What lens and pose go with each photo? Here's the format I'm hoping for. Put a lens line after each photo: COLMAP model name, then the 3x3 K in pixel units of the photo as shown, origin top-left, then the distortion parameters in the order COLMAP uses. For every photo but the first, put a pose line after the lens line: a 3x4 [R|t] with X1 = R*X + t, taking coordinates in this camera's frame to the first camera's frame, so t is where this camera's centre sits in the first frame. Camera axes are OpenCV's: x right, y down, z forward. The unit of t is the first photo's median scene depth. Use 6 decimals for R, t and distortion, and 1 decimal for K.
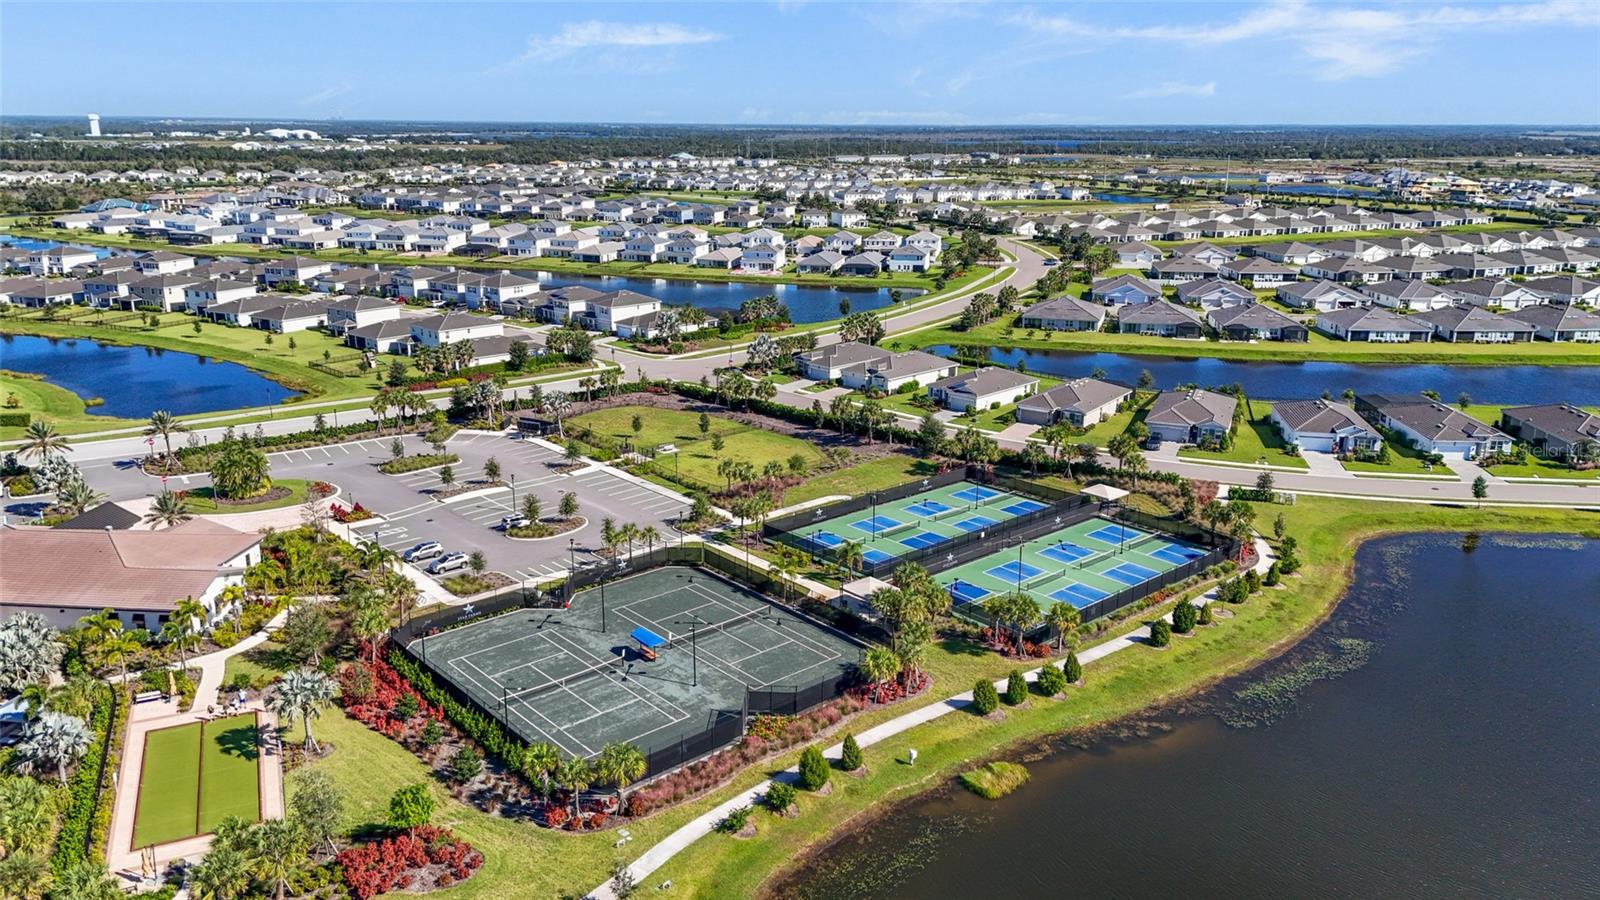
lens RADIAL K [[1166.2, 0, 801.2], [0, 1166.2, 439.0], [0, 0, 1]] dist [0.068387, -0.056805]
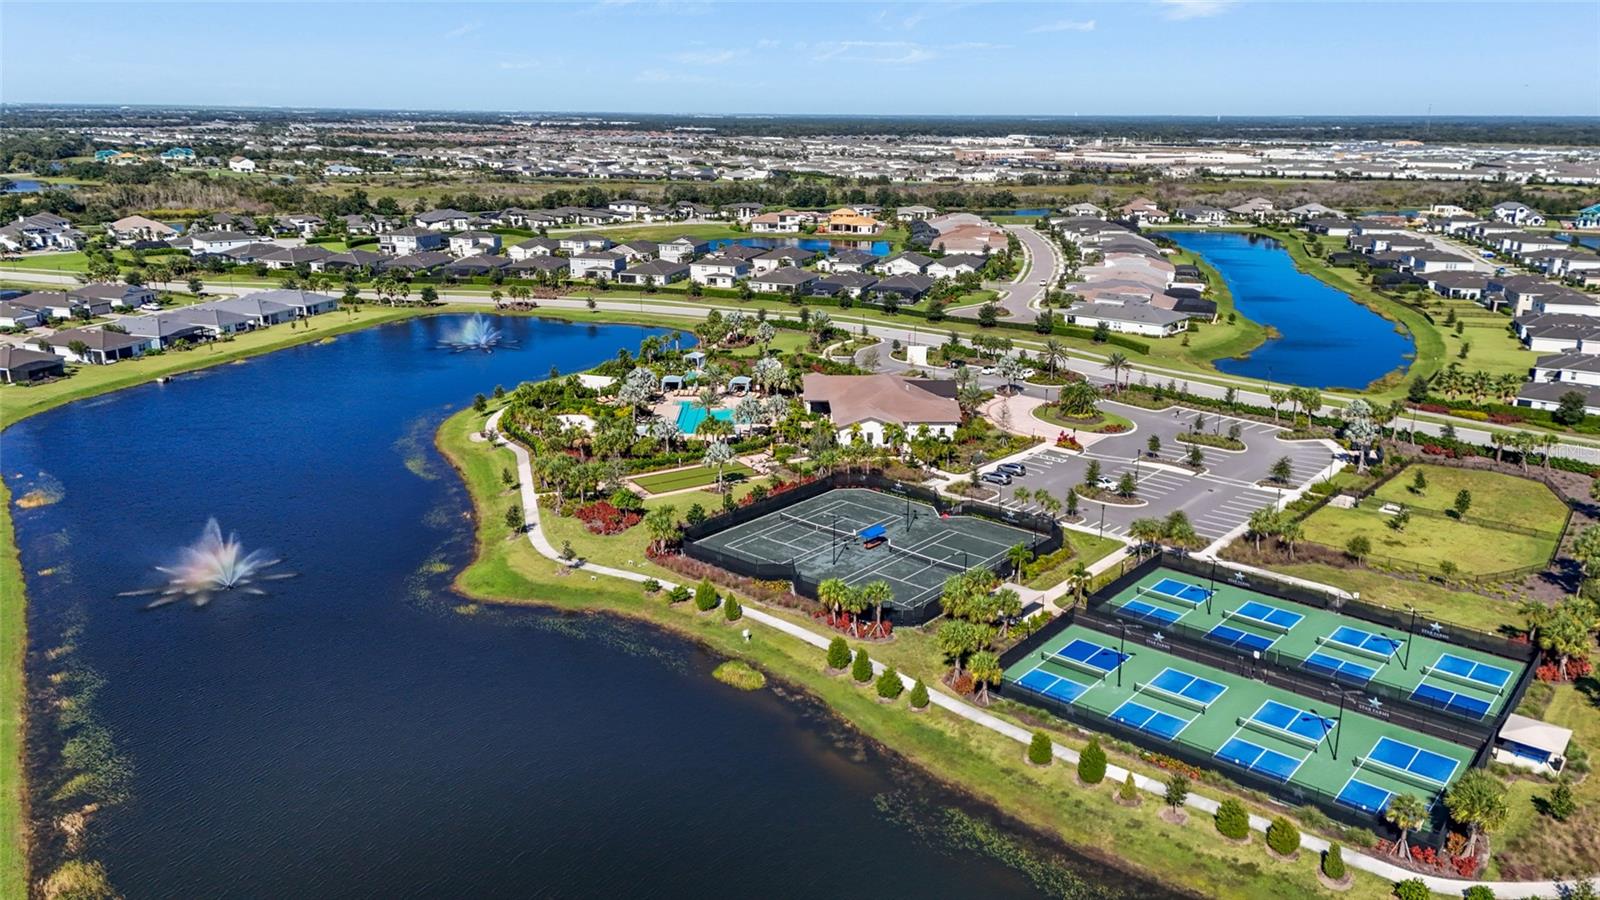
lens RADIAL K [[1166.2, 0, 805.2], [0, 1166.2, 445.6], [0, 0, 1]] dist [0.068387, -0.056805]
pose [[0.133017, 0.264111, -0.955276, 0.540897], [-0.264358, 0.938377, 0.222629, -0.095688], [0.955207, 0.222922, 0.194640, 0.327258]]
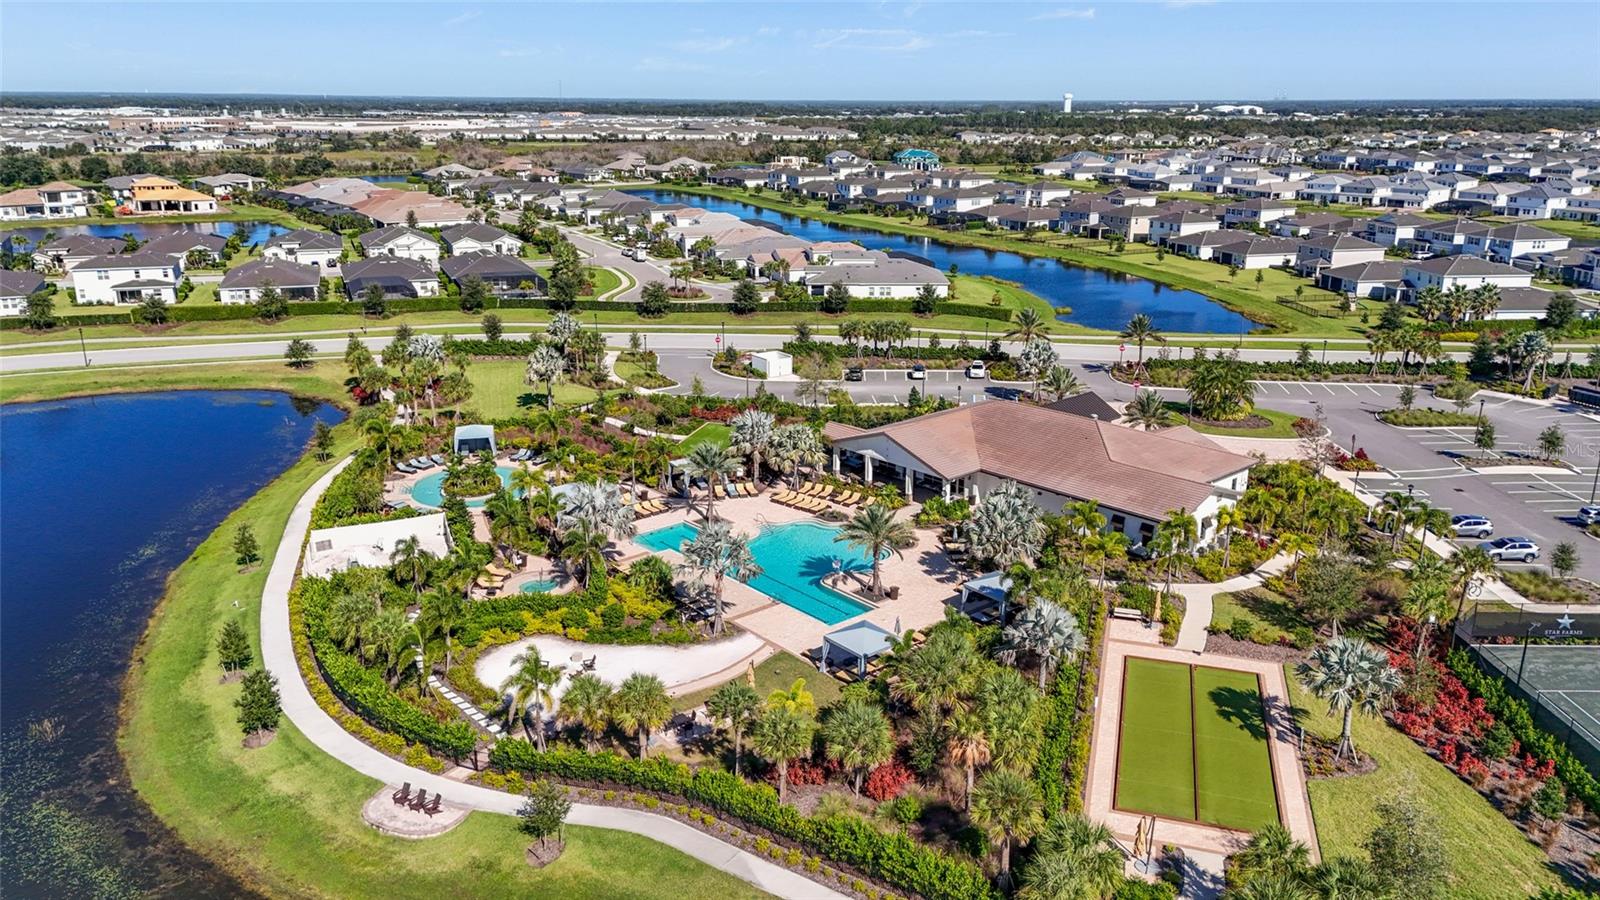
lens RADIAL K [[1166.2, 0, 804.8], [0, 1166.2, 445.9], [0, 0, 1]] dist [0.068387, -0.056805]
pose [[0.744813, 0.185756, -0.640896, -0.102298], [-0.172928, 0.981391, 0.083477, 0.034846], [0.644476, 0.048654, 0.763075, 0.109911]]
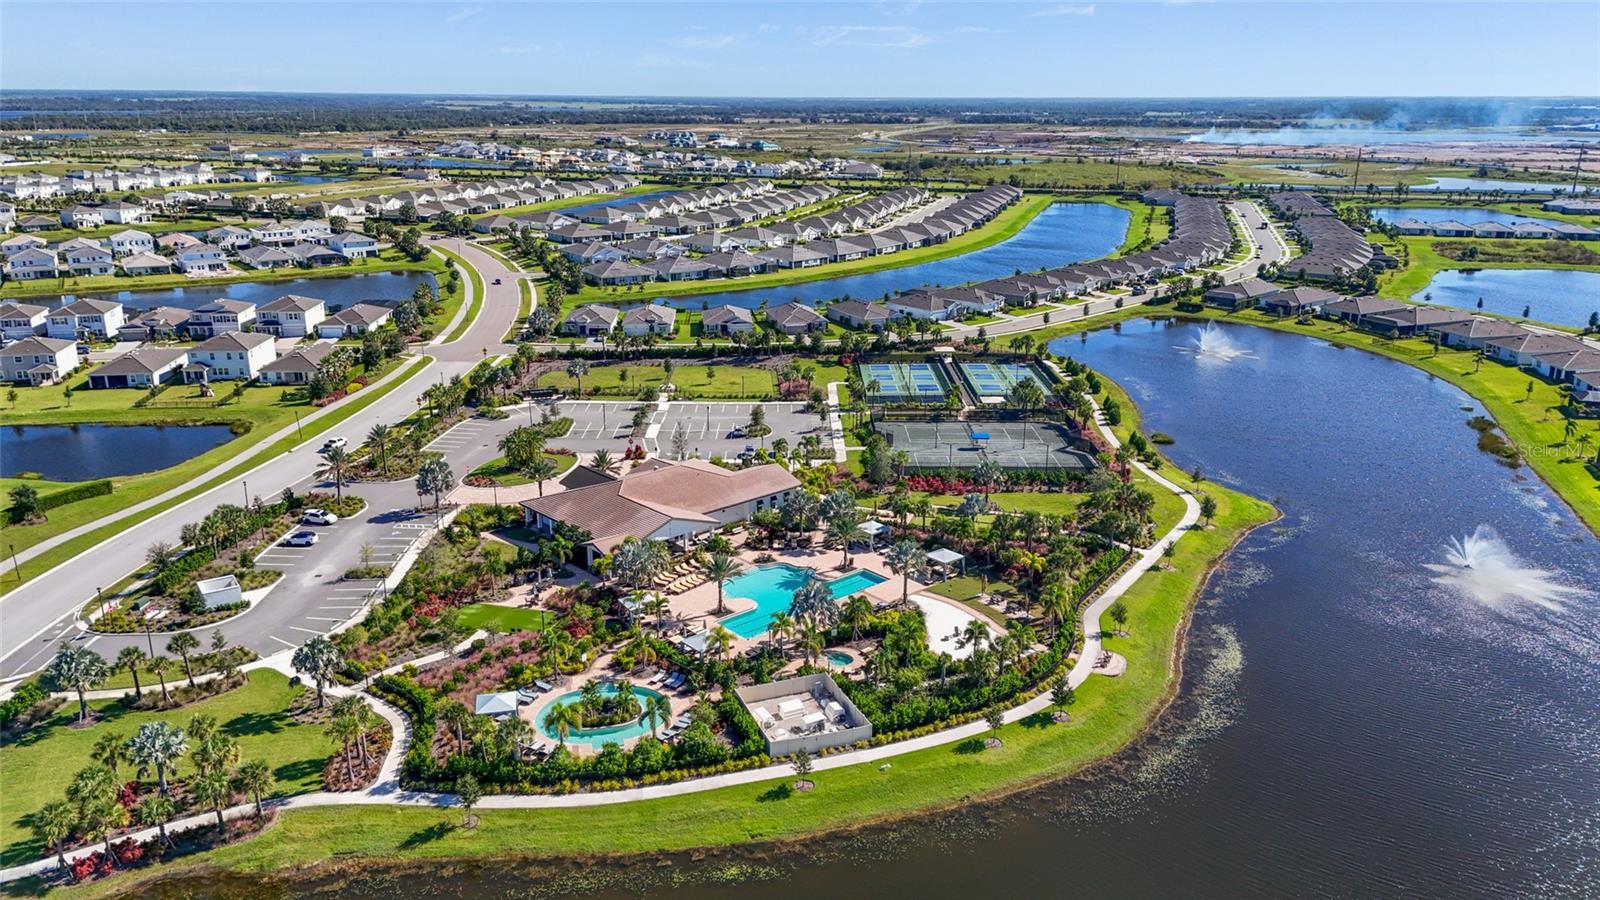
lens RADIAL K [[1166.2, 0, 815.3], [0, 1166.2, 442.6], [0, 0, 1]] dist [0.068387, -0.056805]
pose [[0.662790, -0.216363, 0.716866, -0.803351], [0.196224, 0.974076, 0.112572, -0.037593], [-0.722638, 0.066054, 0.688063, -0.028024]]
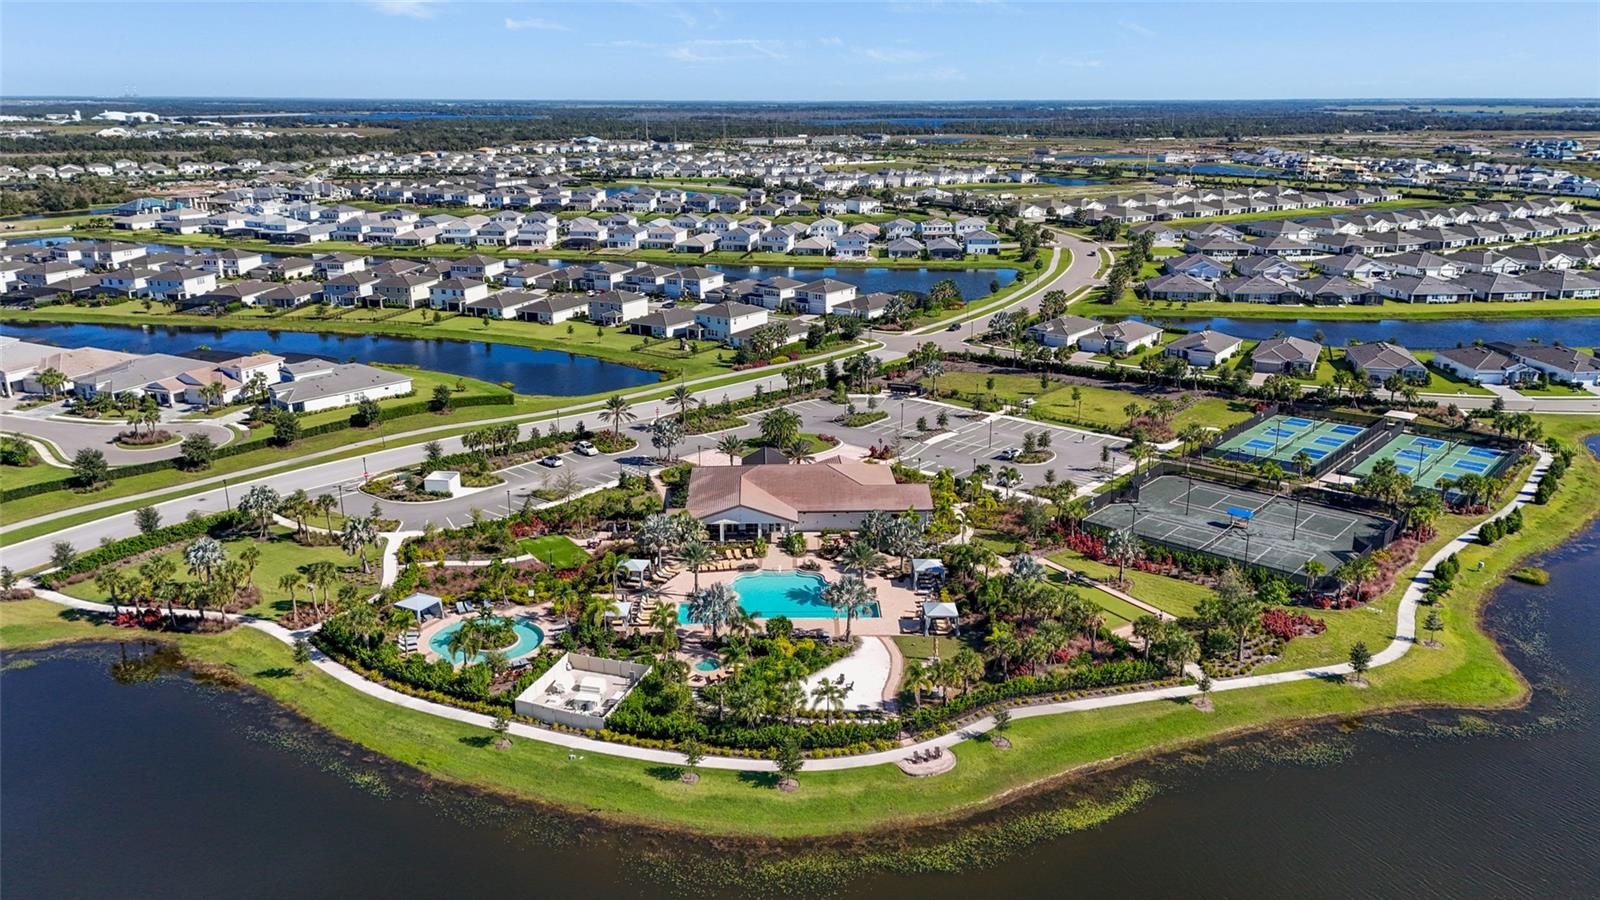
lens RADIAL K [[1166.2, 0, 809.1], [0, 1166.2, 463.8], [0, 0, 1]] dist [0.068387, -0.056805]
pose [[0.990101, -0.046004, 0.132607, -0.436634], [0.040981, 0.998344, 0.040370, 0.012435], [-0.134244, -0.034536, 0.990346, -0.202594]]
